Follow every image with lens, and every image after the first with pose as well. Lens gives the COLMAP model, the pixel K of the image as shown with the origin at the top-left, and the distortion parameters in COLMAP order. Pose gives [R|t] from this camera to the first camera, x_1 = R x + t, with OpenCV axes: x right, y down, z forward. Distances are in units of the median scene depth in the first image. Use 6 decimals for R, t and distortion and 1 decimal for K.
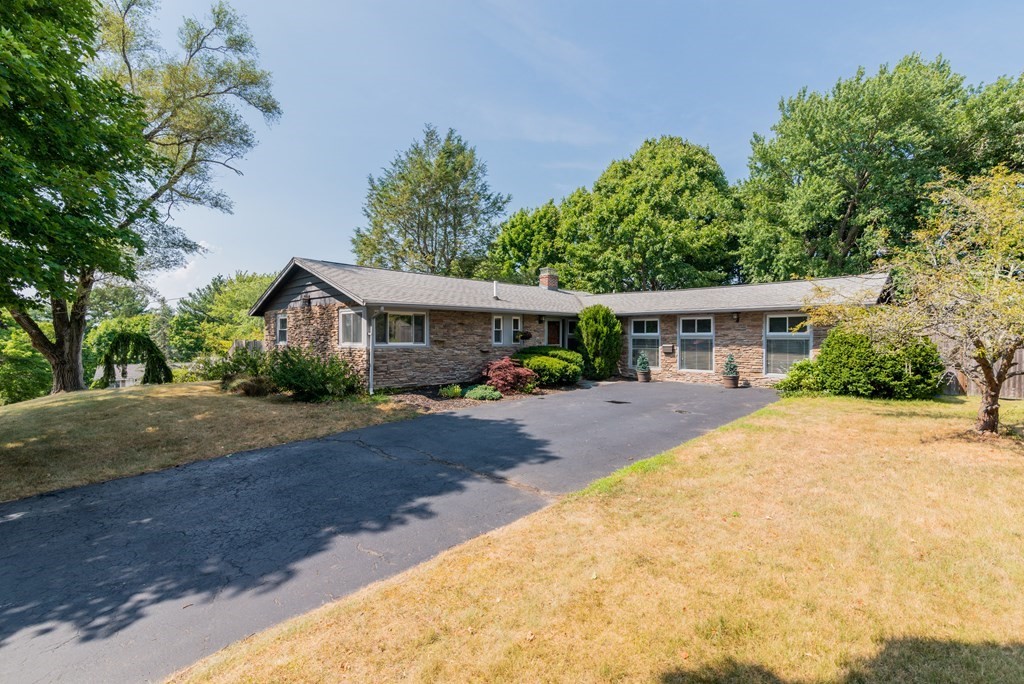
lens RADIAL K [[455.6, 0, 511.4], [0, 455.6, 346.2], [0, 0, 1]] dist [0.014770, 0.000120]
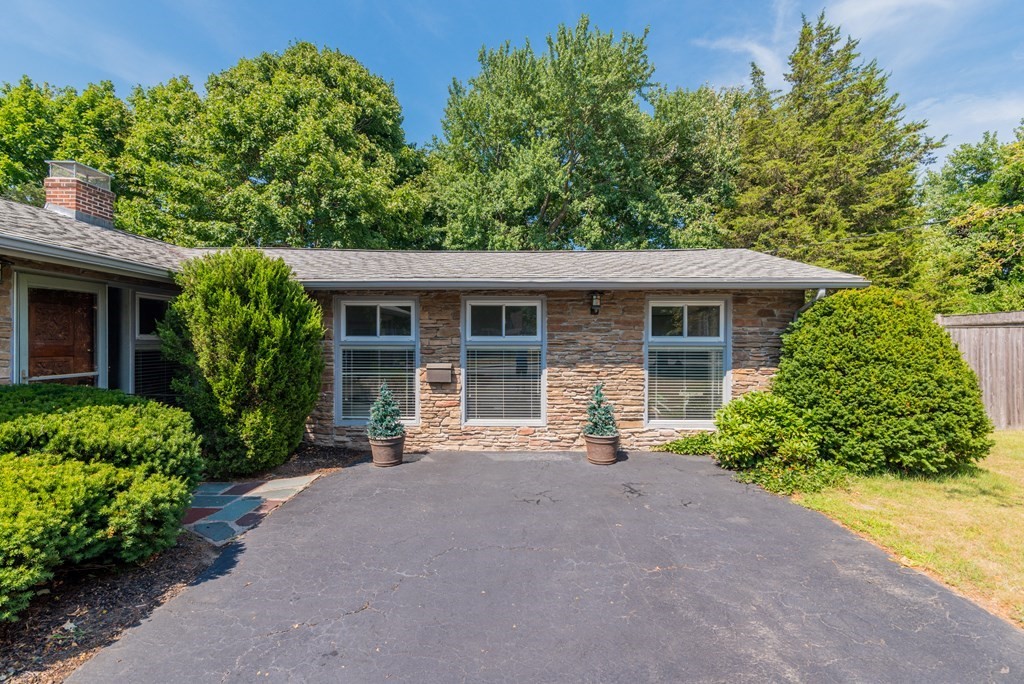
lens RADIAL K [[455.6, 0, 510.3], [0, 455.6, 346.8], [0, 0, 1]] dist [0.014770, 0.000120]
pose [[0.717959, -0.008090, 0.696038, 0.096809], [0.014669, 0.999886, -0.003510, -0.016621], [-0.695931, 0.012730, 0.717996, 0.643200]]
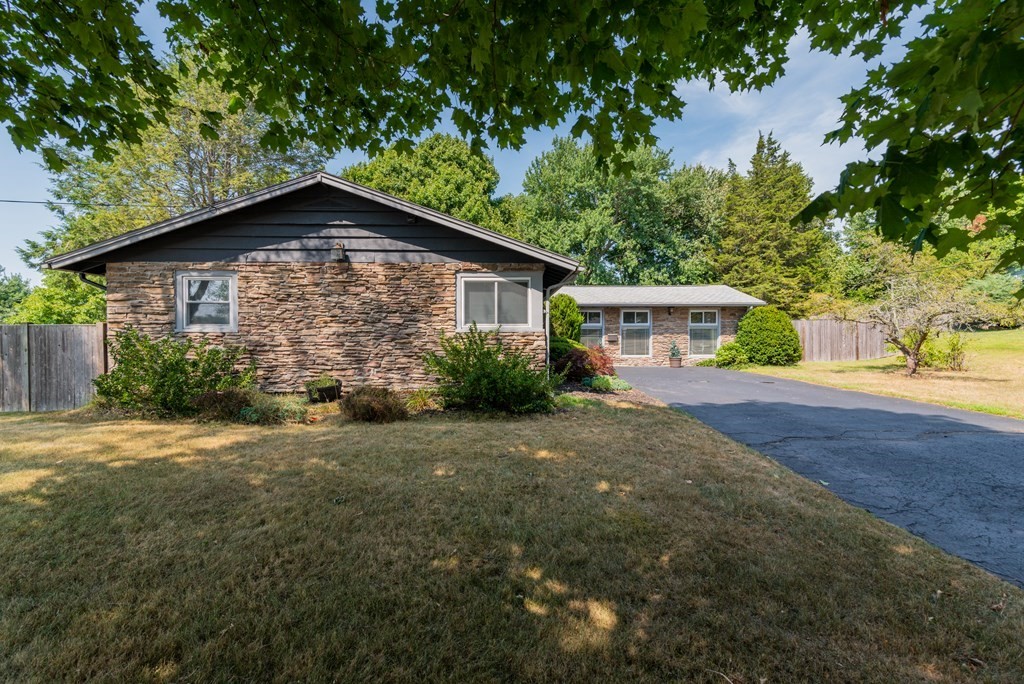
lens RADIAL K [[455.6, 0, 507.2], [0, 455.6, 346.7], [0, 0, 1]] dist [0.014770, 0.000120]
pose [[0.695342, -0.017415, 0.718468, -0.629004], [0.018056, 0.999814, 0.006760, 0.015756], [-0.718452, 0.008272, 0.695527, 0.401463]]
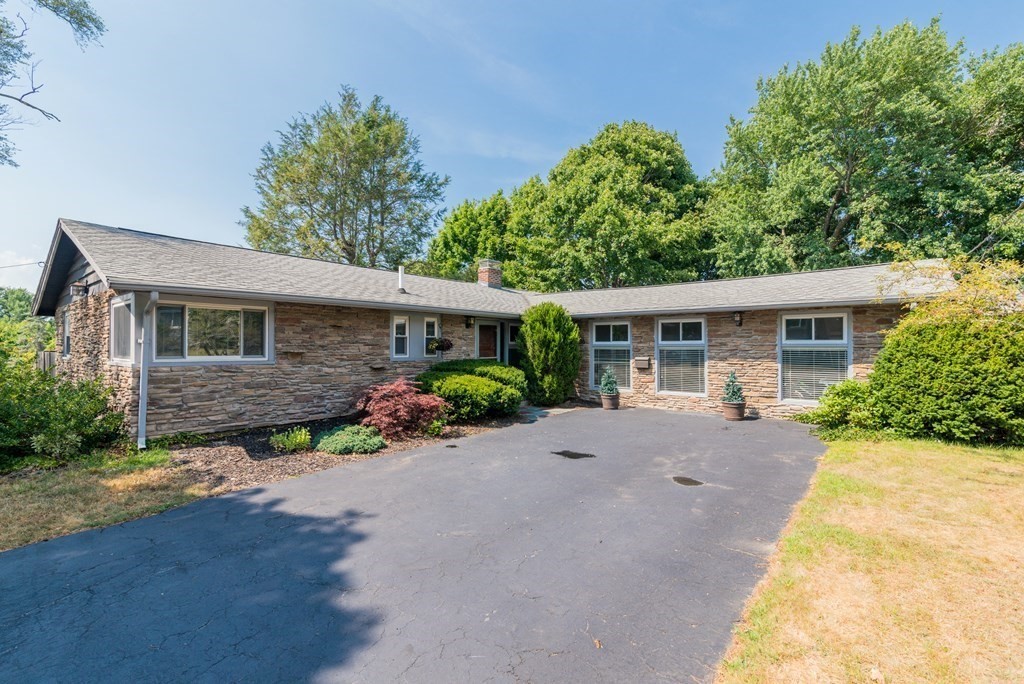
lens RADIAL K [[455.6, 0, 513.7], [0, 455.6, 346.5], [0, 0, 1]] dist [0.014770, 0.000120]
pose [[0.996052, -0.000232, 0.088774, 0.072616], [0.002238, 0.999744, -0.022498, -0.004660], [-0.088746, 0.022608, 0.995798, 0.288108]]
